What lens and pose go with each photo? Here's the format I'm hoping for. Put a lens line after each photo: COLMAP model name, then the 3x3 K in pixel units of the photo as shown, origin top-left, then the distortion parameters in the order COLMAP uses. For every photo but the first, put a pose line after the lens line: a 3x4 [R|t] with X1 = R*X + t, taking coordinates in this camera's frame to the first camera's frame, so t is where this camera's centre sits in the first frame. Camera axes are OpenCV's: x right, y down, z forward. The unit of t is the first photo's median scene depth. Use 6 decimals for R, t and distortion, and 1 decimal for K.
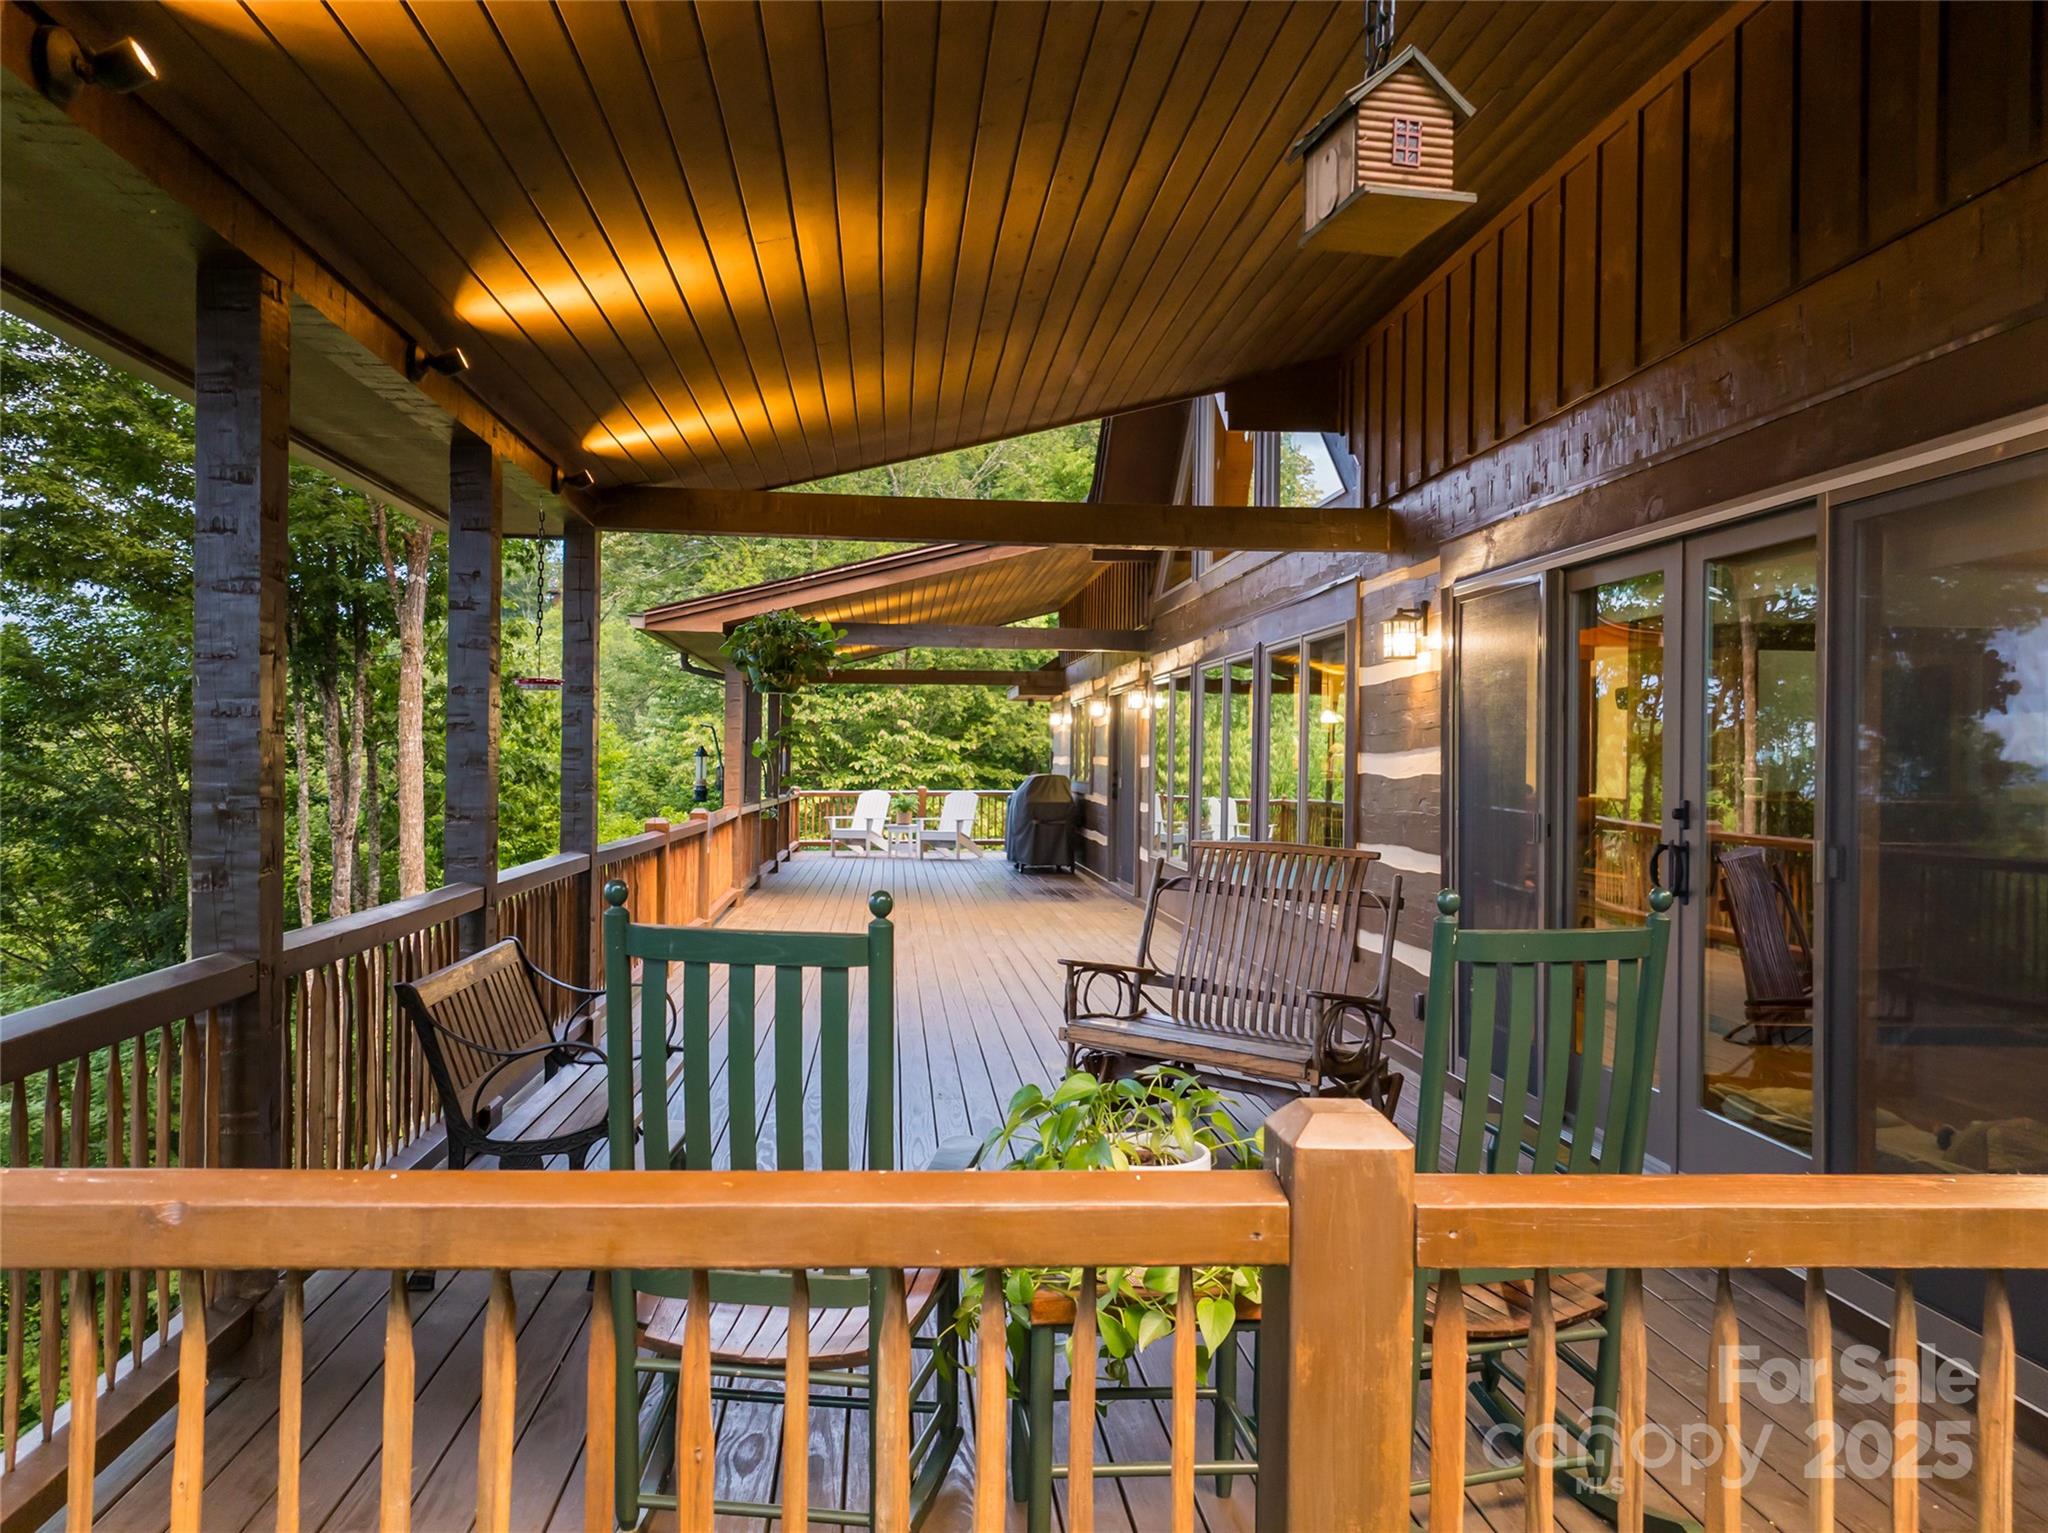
lens RADIAL K [[1588.7, 0, 1026.3], [0, 1588.7, 745.7], [0, 0, 1]] dist [-0.009805, -0.002566]
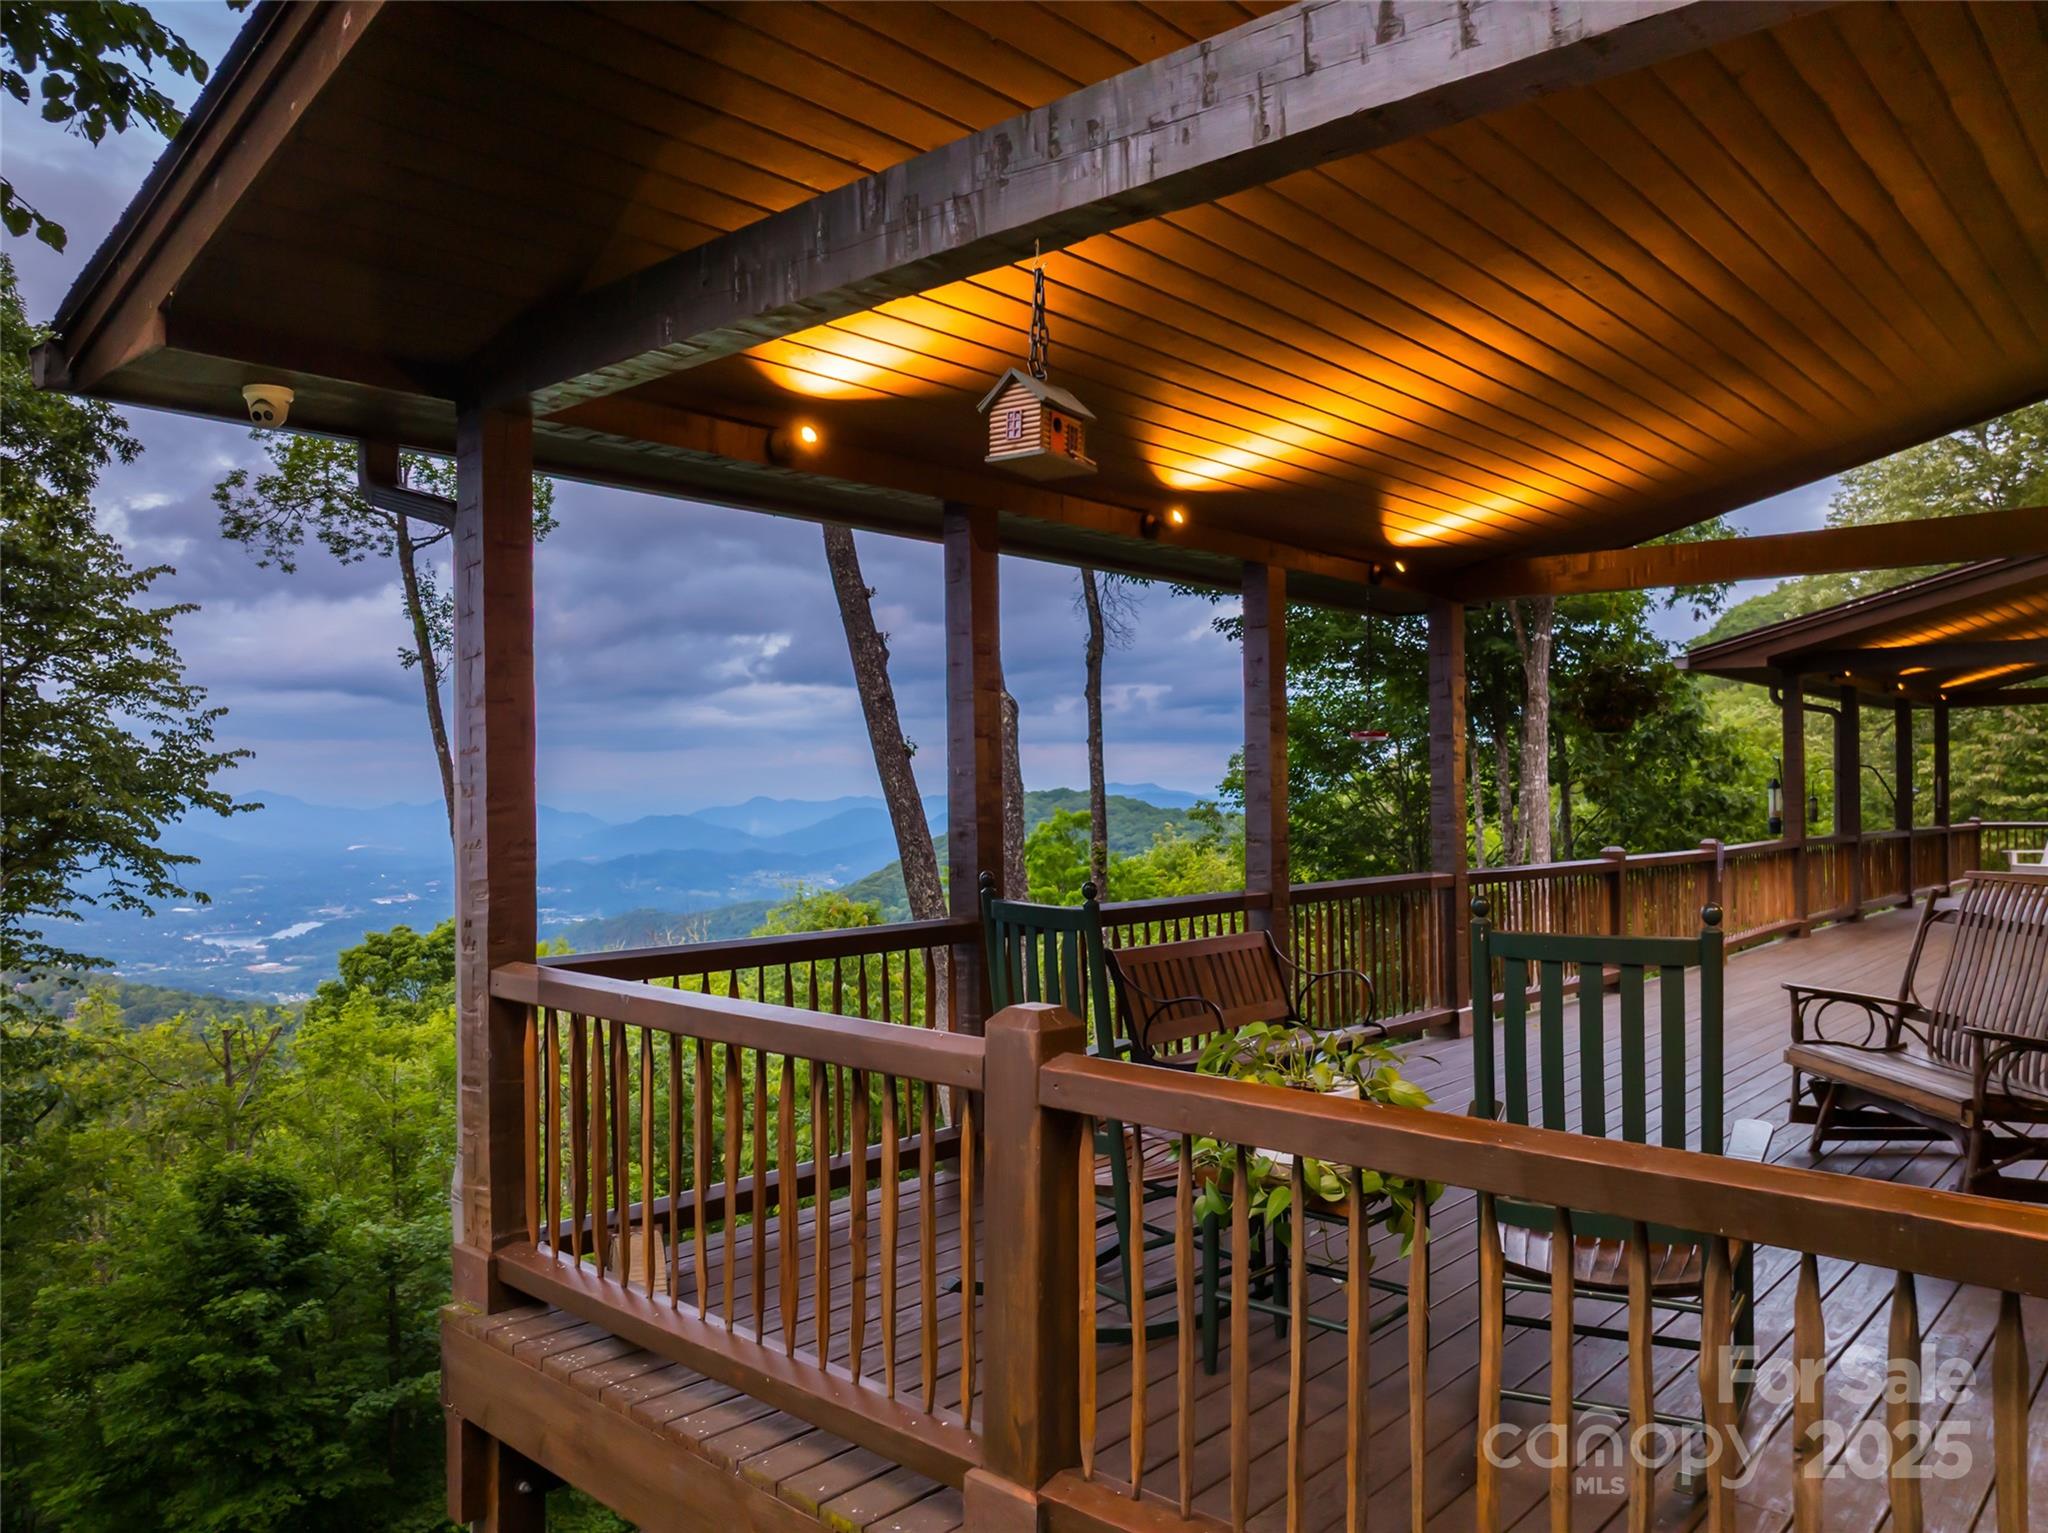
lens RADIAL K [[1522.0, 0, 1040.0], [0, 1522.0, 780.4], [0, 0, 1]] dist [-0.026874, 0.000528]
pose [[0.690397, -0.021566, -0.723109, 0.381852], [0.020715, 0.999735, -0.010038, 0.002727], [0.723134, -0.008049, 0.690661, -0.022385]]
